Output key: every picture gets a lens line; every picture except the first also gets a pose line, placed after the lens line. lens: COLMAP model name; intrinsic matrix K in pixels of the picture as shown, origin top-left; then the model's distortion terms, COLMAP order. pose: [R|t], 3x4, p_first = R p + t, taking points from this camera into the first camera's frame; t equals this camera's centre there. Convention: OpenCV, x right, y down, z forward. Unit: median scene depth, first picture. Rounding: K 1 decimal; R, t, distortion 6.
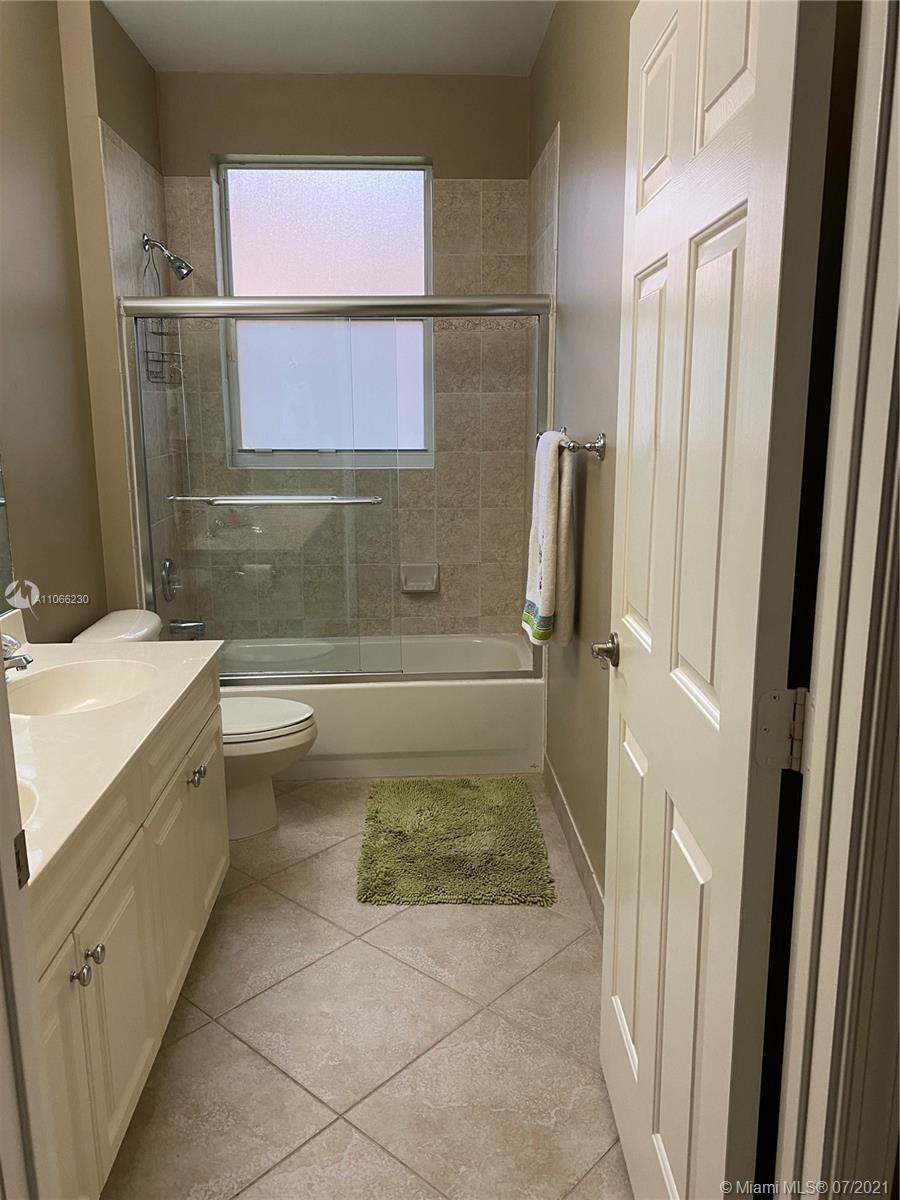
lens RADIAL K [[922.6, 0, 459.9], [0, 922.6, 595.9], [0, 0, 1]] dist [0.018468, -0.011342]
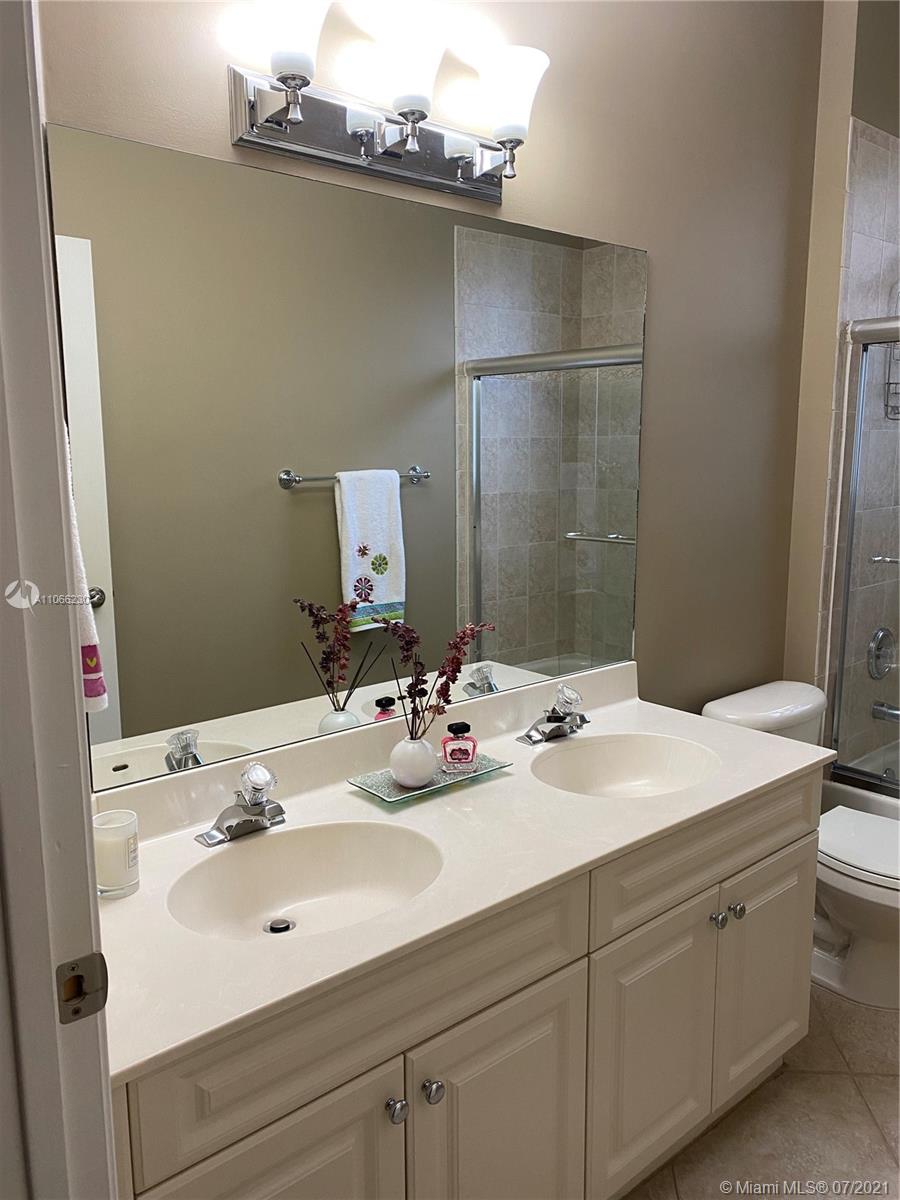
lens RADIAL K [[922.6, 0, 459.9], [0, 922.6, 595.9], [0, 0, 1]] dist [0.018468, -0.011342]
pose [[0.621231, 0.130402, -0.772701, 0.126273], [-0.160217, 0.986364, 0.037649, -0.056433], [0.767074, 0.100411, 0.633652, 0.248751]]
